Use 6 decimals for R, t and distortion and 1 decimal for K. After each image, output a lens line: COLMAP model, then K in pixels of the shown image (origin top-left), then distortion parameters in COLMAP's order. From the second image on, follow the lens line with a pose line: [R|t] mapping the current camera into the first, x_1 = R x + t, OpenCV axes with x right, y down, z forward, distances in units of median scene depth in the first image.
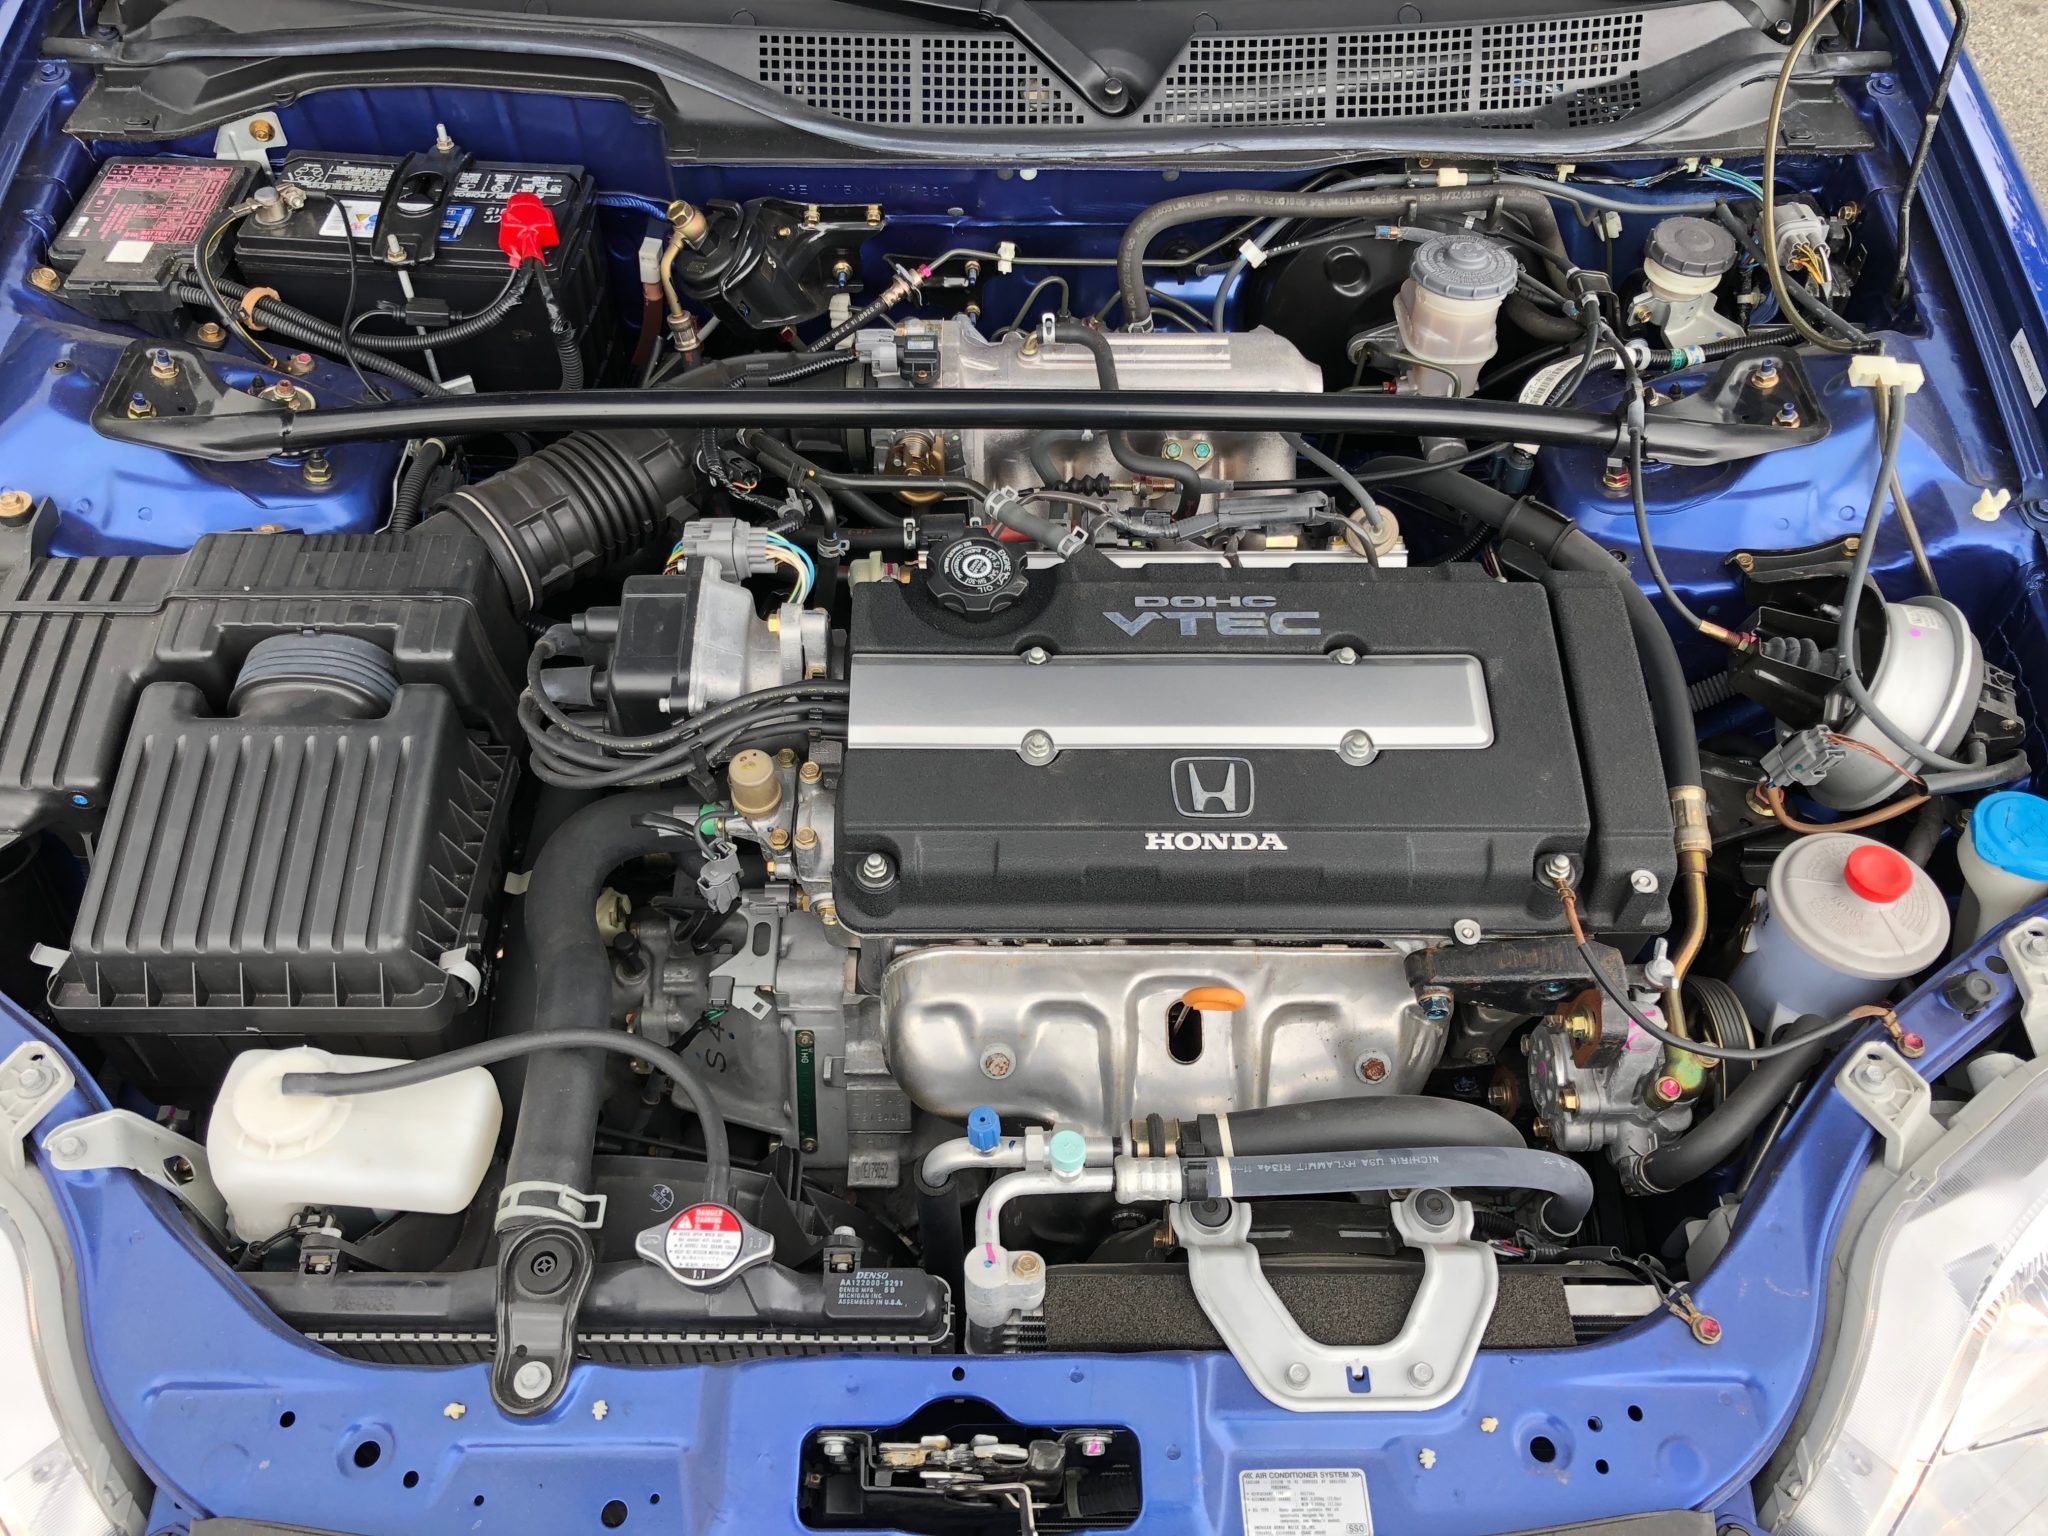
lens RADIAL K [[1678.2, 0, 1013.4], [0, 1678.2, 766.9], [0, 0, 1]] dist [0.004315, -0.000316]
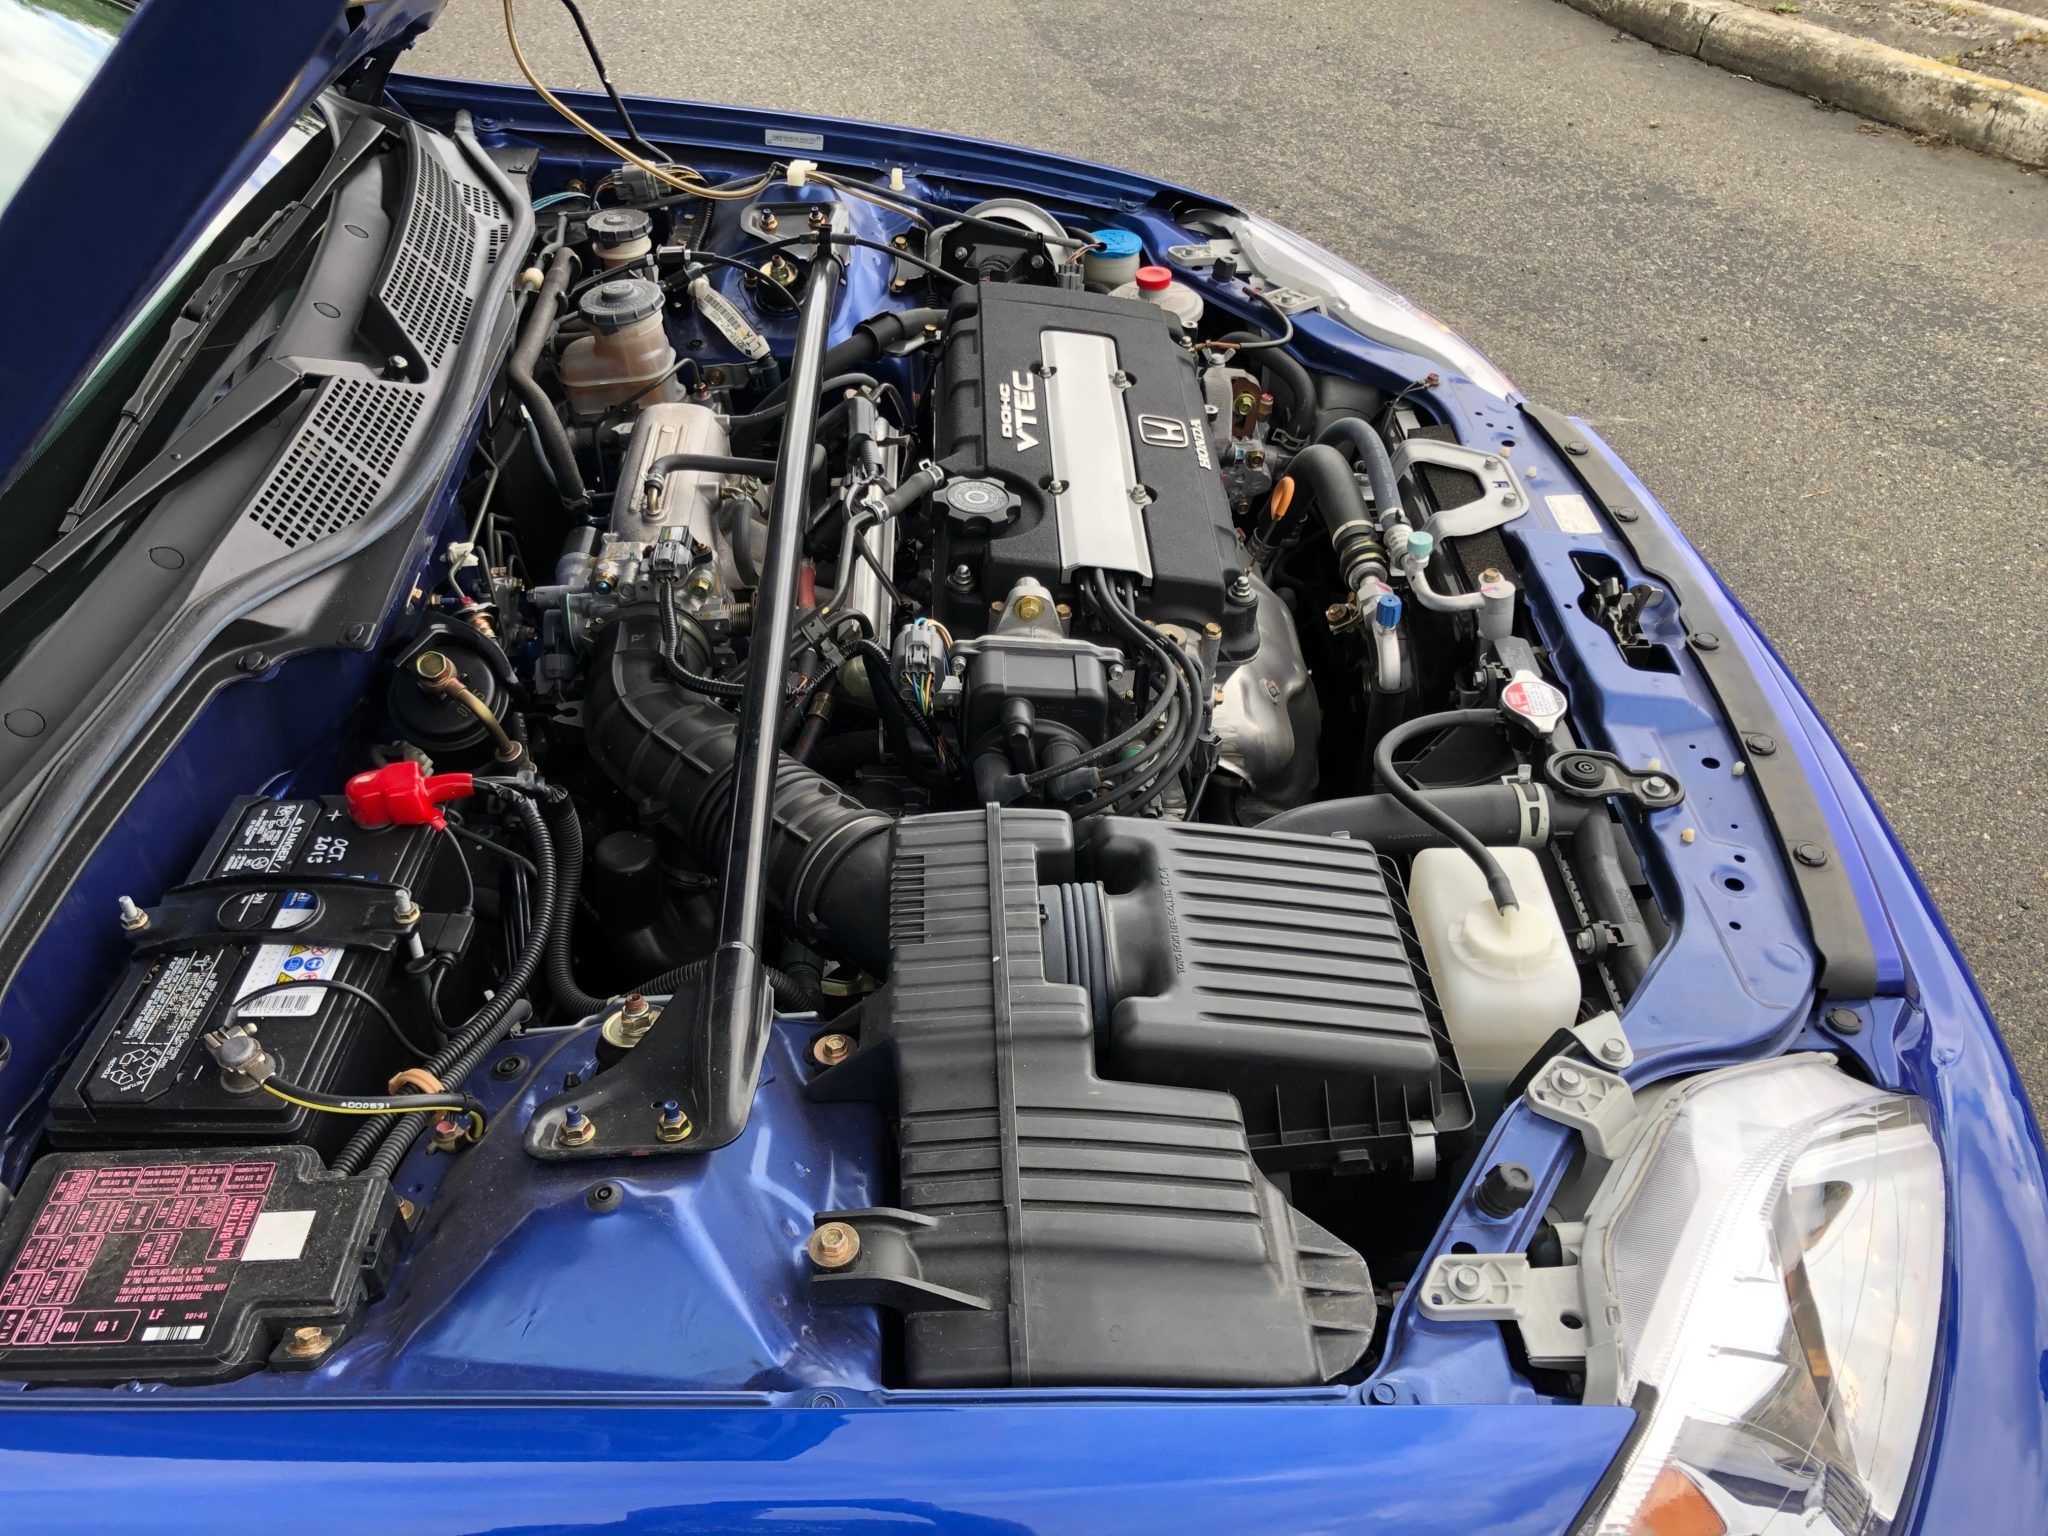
lens RADIAL K [[1678.2, 0, 1013.4], [0, 1678.2, 766.9], [0, 0, 1]] dist [0.004315, -0.000316]
pose [[-0.027458, -0.650281, 0.759197, -1.144769], [0.793061, 0.448166, 0.412554, -0.548738], [-0.608523, 0.613418, 0.503407, 0.542855]]
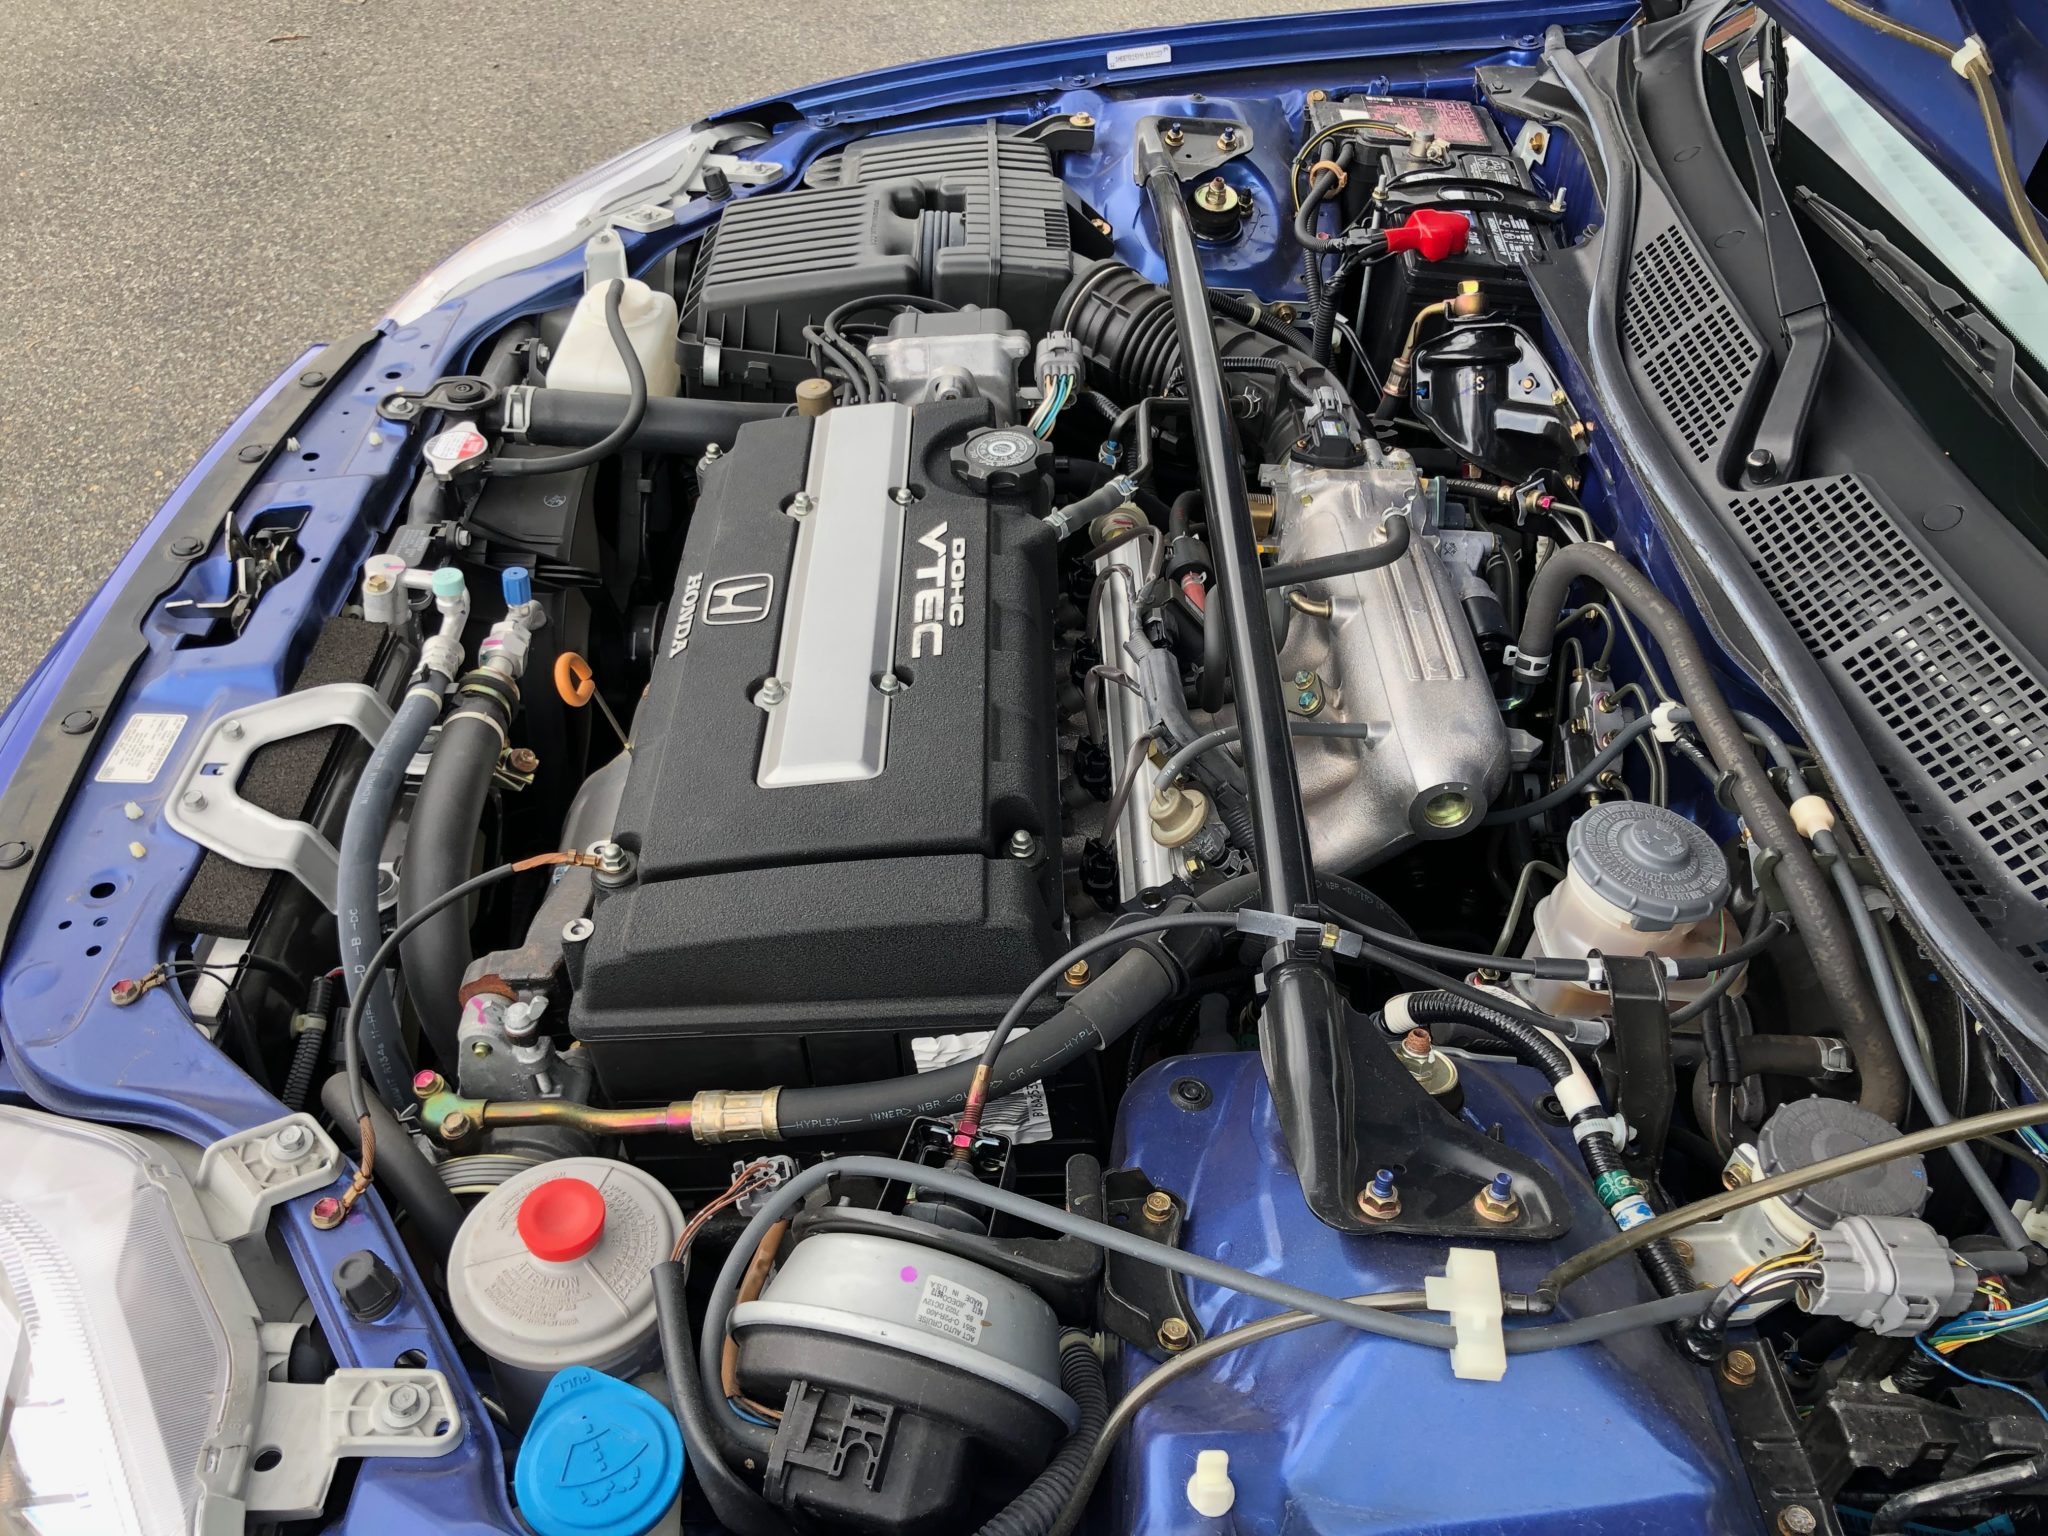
lens RADIAL K [[1678.2, 0, 1013.4], [0, 1678.2, 766.9], [0, 0, 1]] dist [0.004315, -0.000316]
pose [[0.002342, 0.653031, -0.757328, 0.961196], [-0.811542, 0.443742, 0.380122, -0.467613], [0.584290, 0.613713, 0.531001, 0.625199]]
